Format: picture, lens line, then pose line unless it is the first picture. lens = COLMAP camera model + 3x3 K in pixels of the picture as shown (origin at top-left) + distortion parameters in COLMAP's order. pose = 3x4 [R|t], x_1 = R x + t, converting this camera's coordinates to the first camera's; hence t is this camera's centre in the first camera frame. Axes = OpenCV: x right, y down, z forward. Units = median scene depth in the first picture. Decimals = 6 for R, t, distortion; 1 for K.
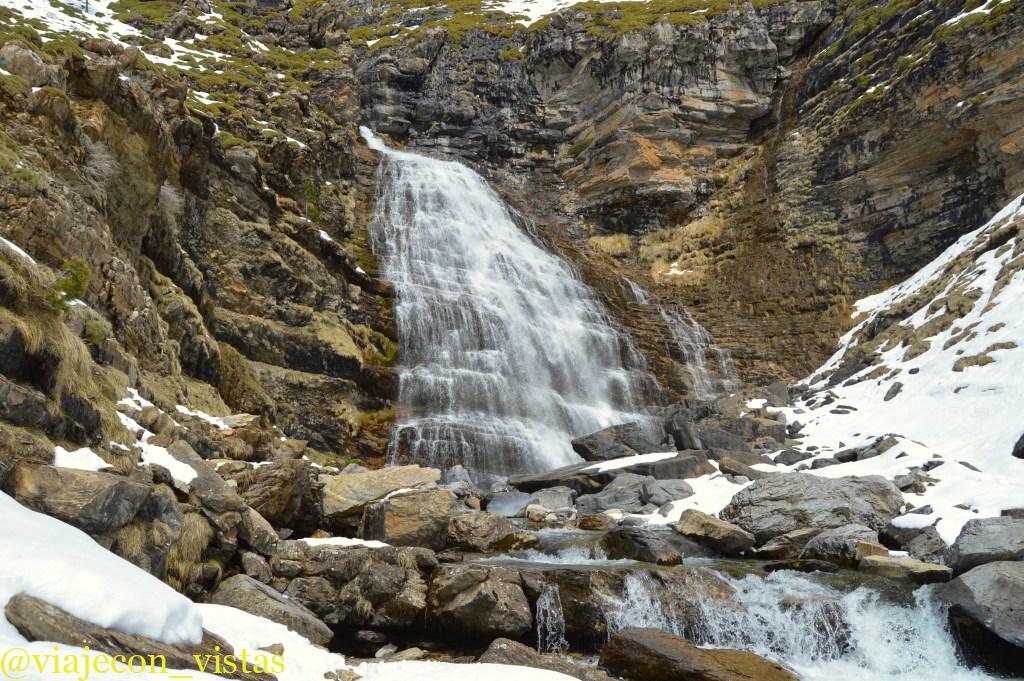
lens RADIAL K [[752.7, 0, 512.0], [0, 752.7, 340.5], [0, 0, 1]] dist [-0.019618, 0.007150]
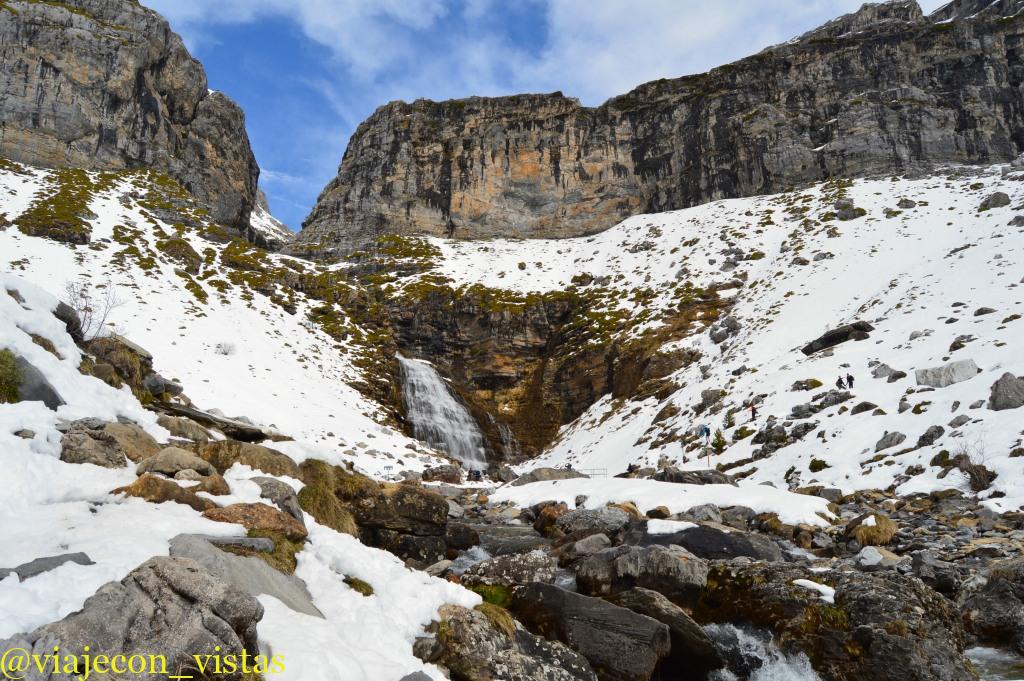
lens RADIAL K [[752.7, 0, 512.0], [0, 752.7, 340.5], [0, 0, 1]] dist [-0.019618, 0.007150]
pose [[0.991397, 0.038584, 0.125071, -0.192700], [-0.035909, 0.999077, -0.023572, -0.468324], [-0.125865, 0.018878, 0.991868, -2.927445]]
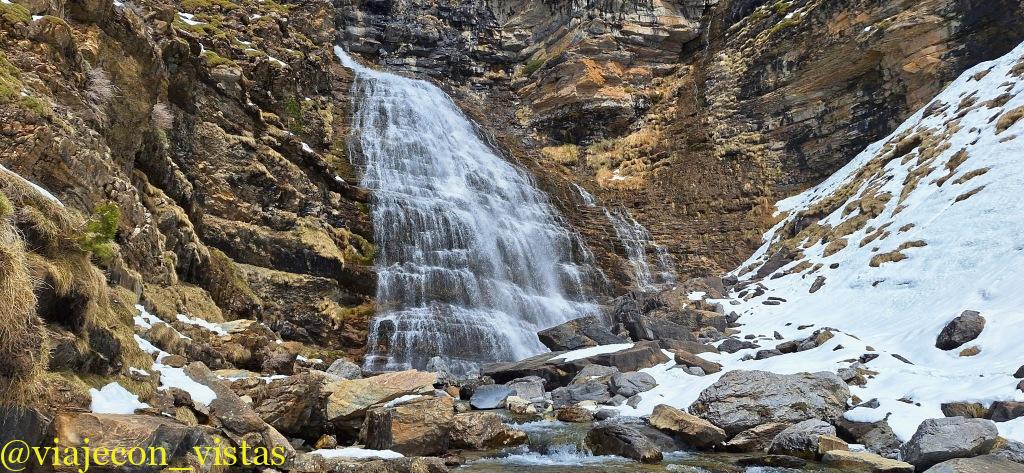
lens RADIAL K [[660.9, 0, 512.0], [0, 660.9, 236.5], [0, 0, 1]] dist [0.106100, -0.132947]
pose [[0.997980, -0.011199, 0.062529, -0.012508], [0.011138, 0.999937, 0.001318, -0.008183], [-0.062540, -0.000619, 0.998042, 0.006539]]
